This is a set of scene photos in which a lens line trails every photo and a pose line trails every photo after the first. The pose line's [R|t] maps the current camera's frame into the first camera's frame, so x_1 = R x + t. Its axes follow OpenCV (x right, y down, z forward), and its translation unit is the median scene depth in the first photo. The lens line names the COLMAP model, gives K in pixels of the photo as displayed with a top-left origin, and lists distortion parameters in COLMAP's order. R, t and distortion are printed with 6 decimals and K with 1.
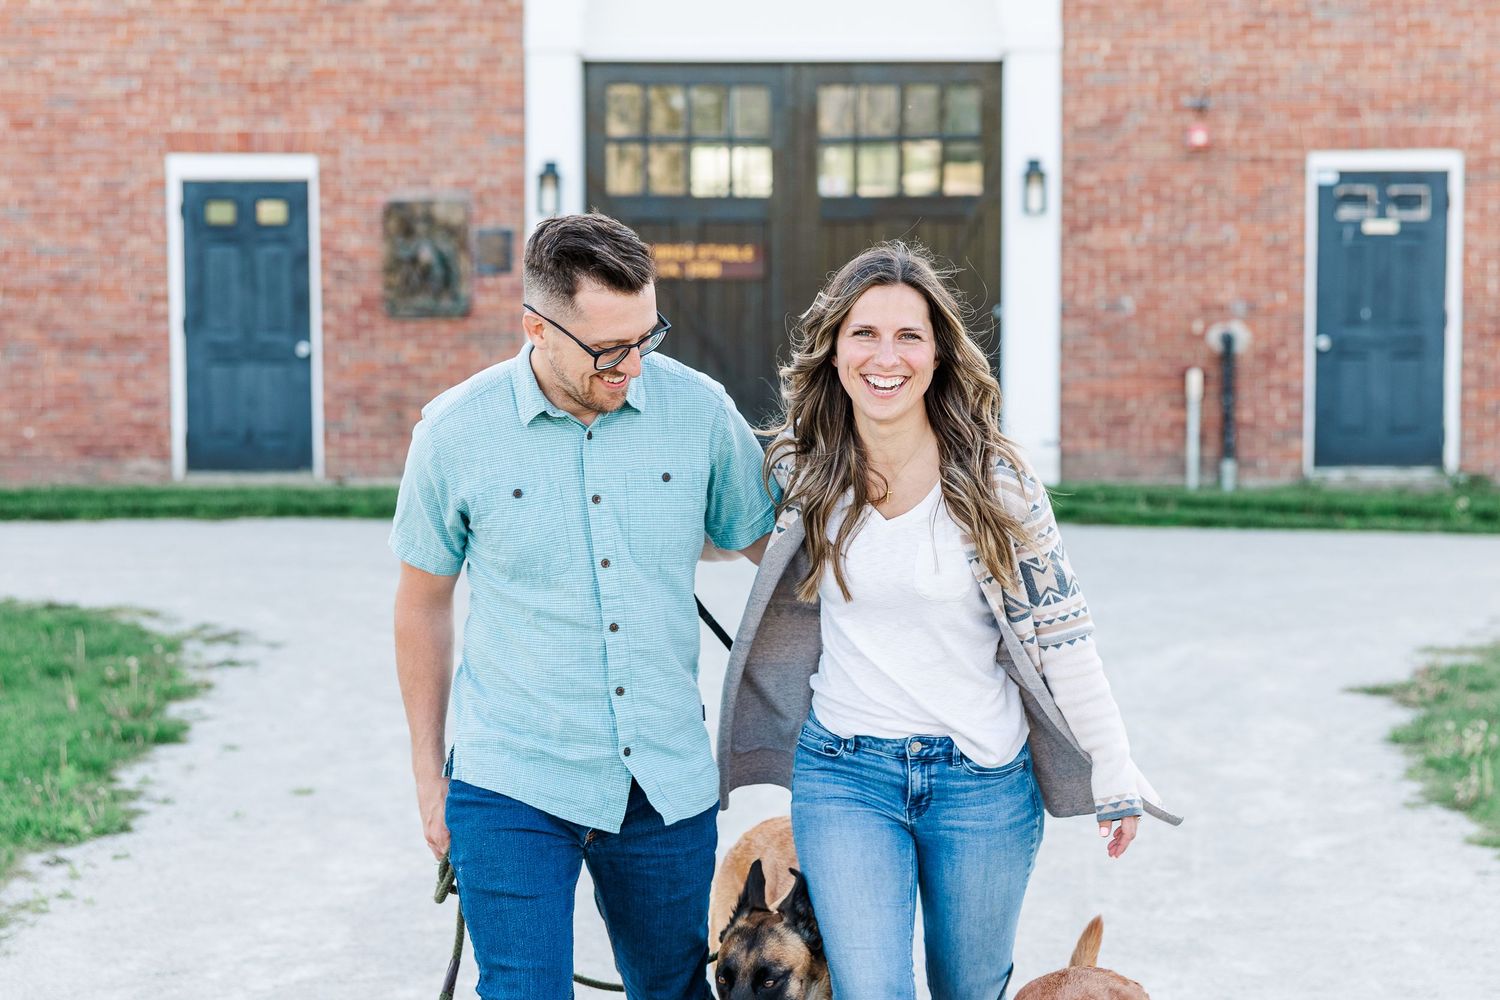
lens RADIAL K [[2366.8, 0, 750.0], [0, 2366.8, 500.0], [0, 0, 1]] dist [0.011298, 0.056482]
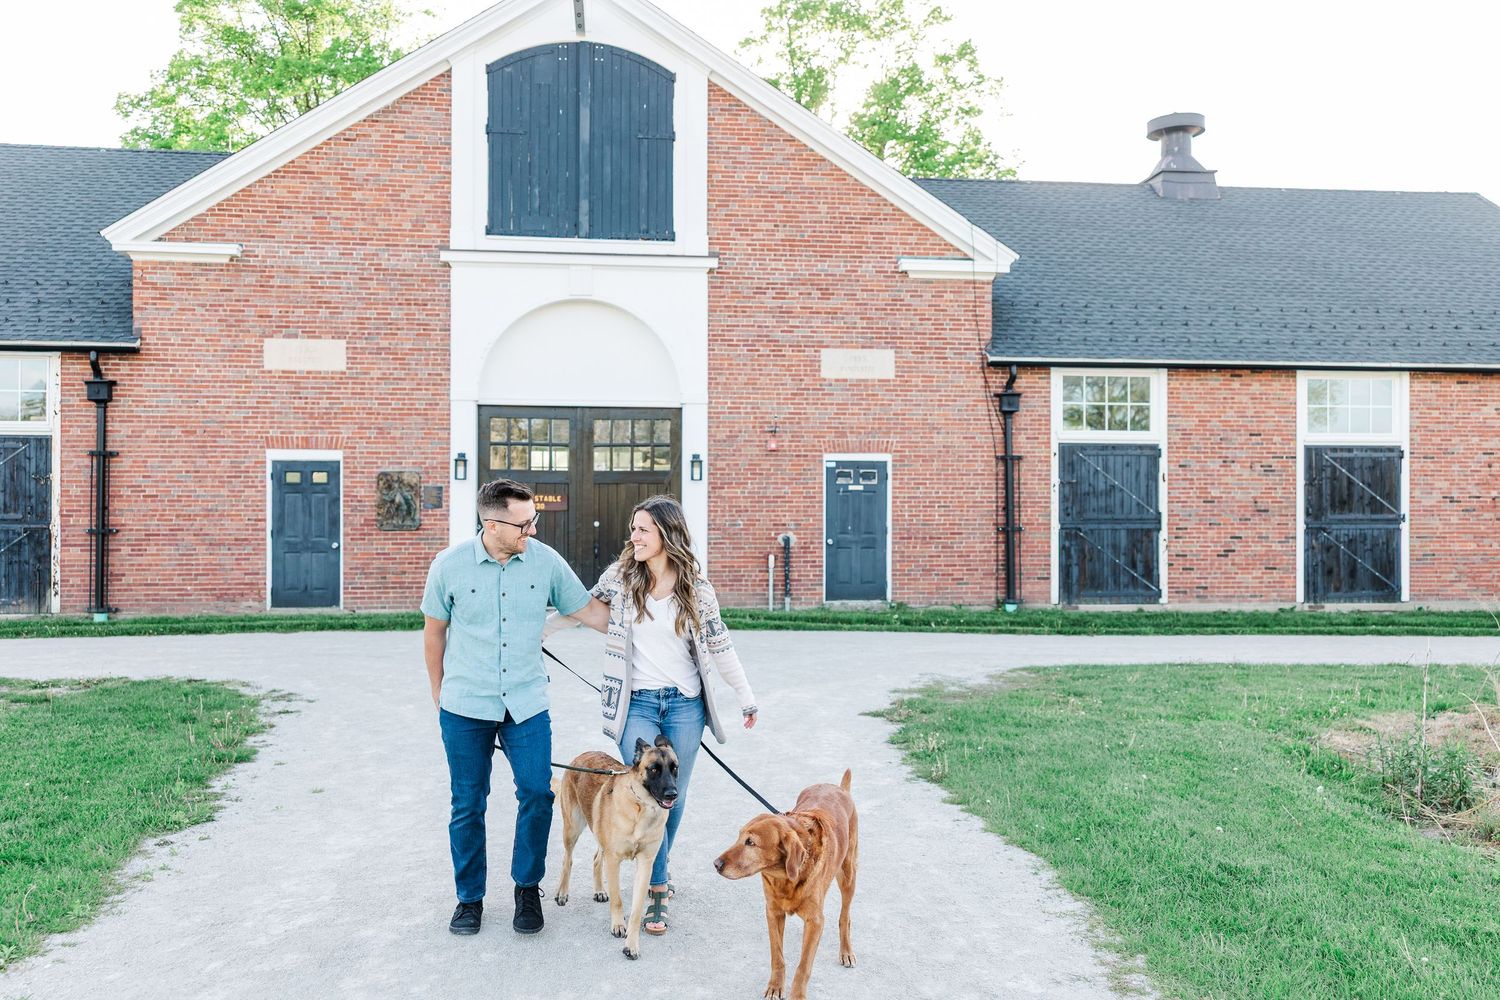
lens RADIAL K [[1330.4, 0, 750.0], [0, 1330.4, 500.0], [0, 0, 1]] dist [0.011743, 0.004382]
pose [[0.991494, 0.003095, 0.130113, 0.012754], [0.009748, 0.995143, -0.097959, 0.011802], [-0.129784, 0.098394, 0.986648, -0.159270]]
